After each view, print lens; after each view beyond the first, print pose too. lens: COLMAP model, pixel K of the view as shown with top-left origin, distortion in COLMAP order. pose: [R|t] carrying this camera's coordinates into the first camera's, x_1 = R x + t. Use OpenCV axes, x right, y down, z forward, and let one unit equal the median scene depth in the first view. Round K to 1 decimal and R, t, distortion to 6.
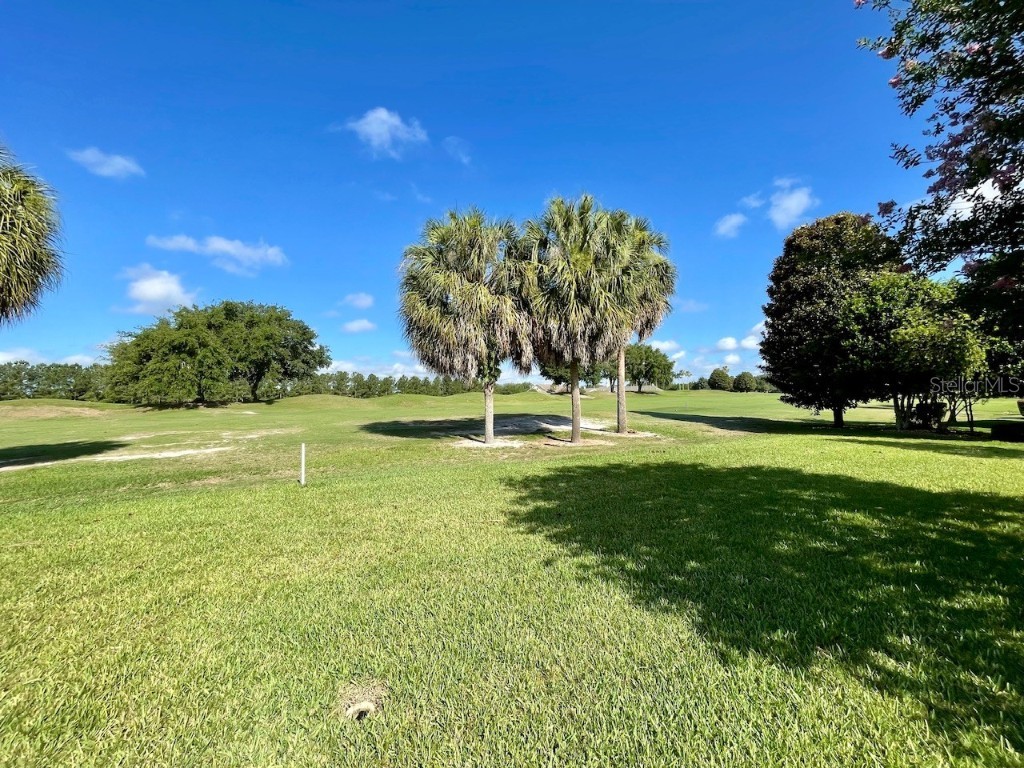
lens RADIAL K [[415.5, 0, 514.5], [0, 415.5, 383.9], [0, 0, 1]] dist [0.000710, -0.000075]
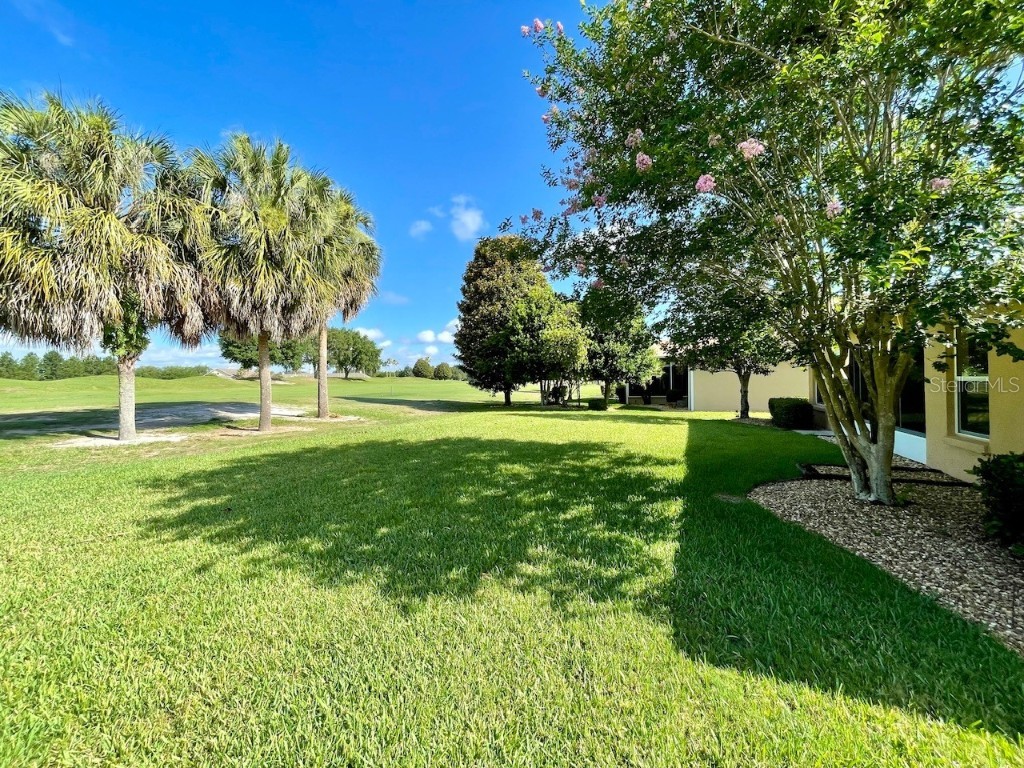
lens RADIAL K [[415.5, 0, 513.6], [0, 415.5, 383.6], [0, 0, 1]] dist [0.000710, -0.000075]
pose [[0.781326, 0.005350, 0.624100, 0.014652], [-0.023226, 0.999520, 0.020509, 0.016266], [-0.623691, -0.030519, 0.781075, 0.012711]]
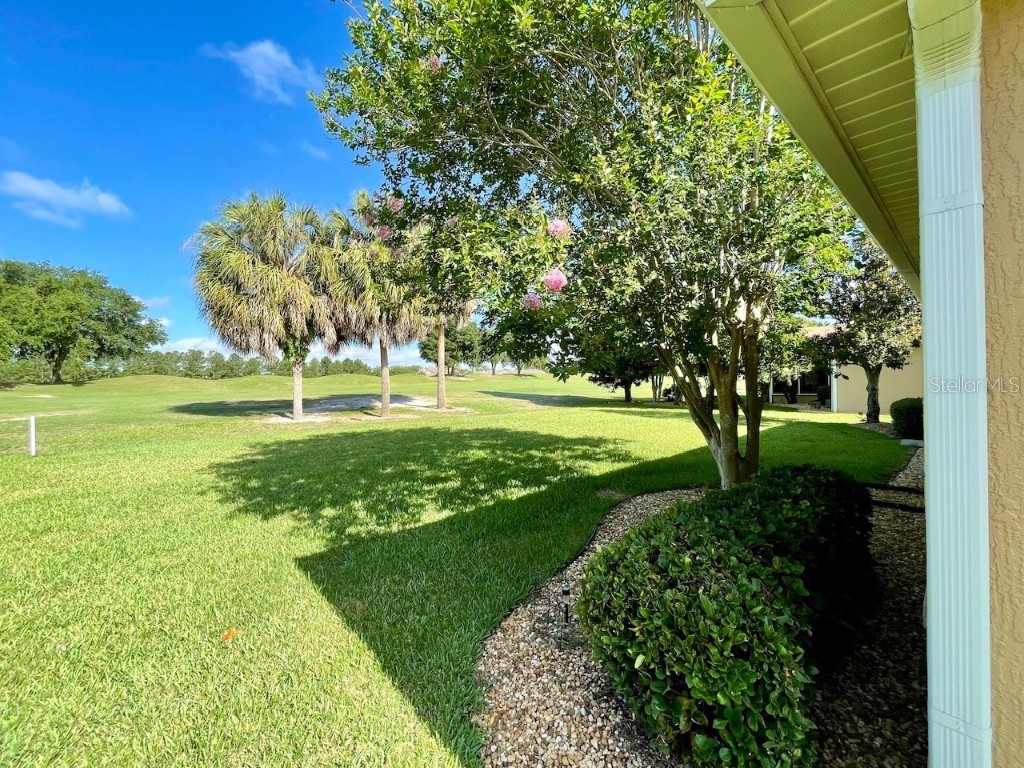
lens RADIAL K [[415.5, 0, 512.4], [0, 415.5, 384.7], [0, 0, 1]] dist [0.000710, -0.000075]
pose [[0.969253, -0.001210, 0.246065, 0.228278], [-0.009282, 0.999096, 0.041475, 0.007419], [-0.245892, -0.042483, 0.968366, -0.168508]]
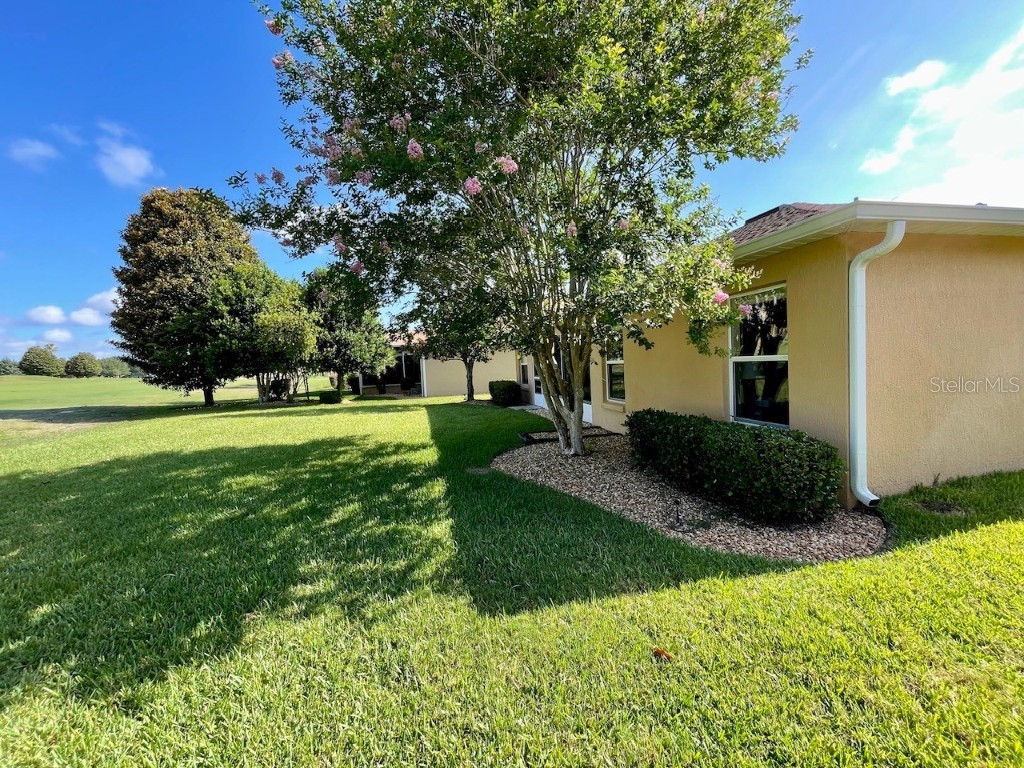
lens RADIAL K [[415.5, 0, 512.9], [0, 415.5, 383.6], [0, 0, 1]] dist [0.000710, -0.000075]
pose [[0.261613, -0.038719, 0.964396, 0.002497], [0.002711, 0.999221, 0.039382, 0.016644], [-0.965169, -0.007689, 0.261514, 0.036757]]
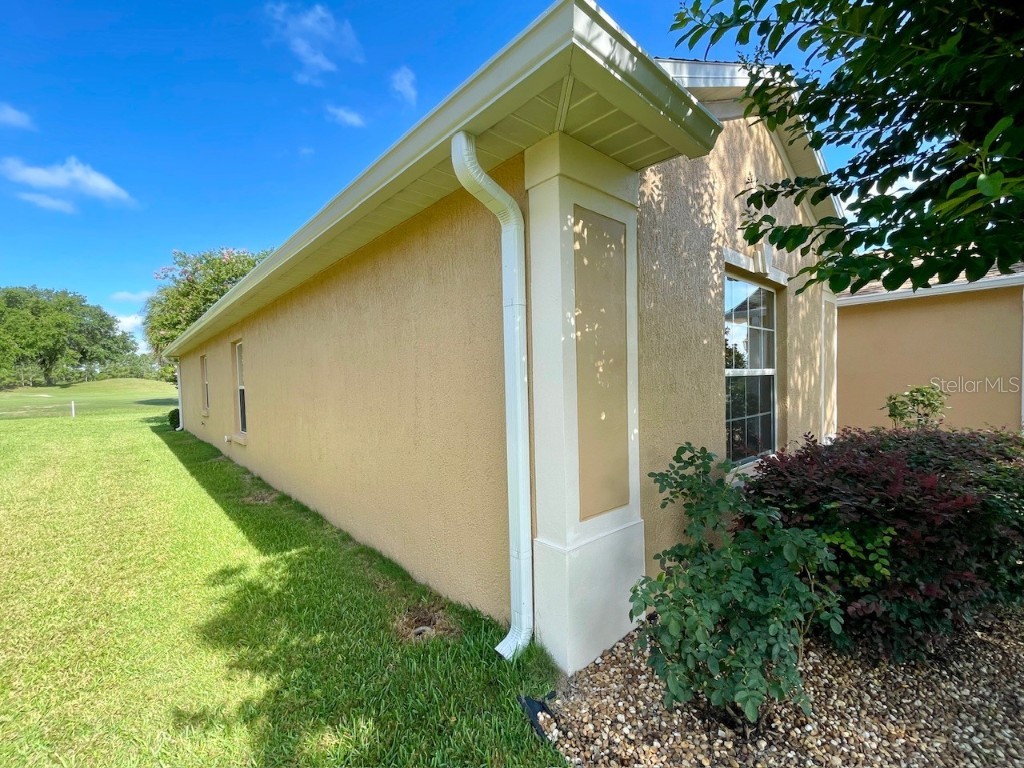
lens RADIAL K [[415.5, 0, 502.3], [0, 415.5, 404.9], [0, 0, 1]] dist [0.000710, -0.000075]
pose [[0.963806, -0.012562, 0.266307, 0.674978], [-0.011033, 0.996154, 0.086918, -0.040170], [-0.266375, -0.086710, 0.959961, -1.075742]]
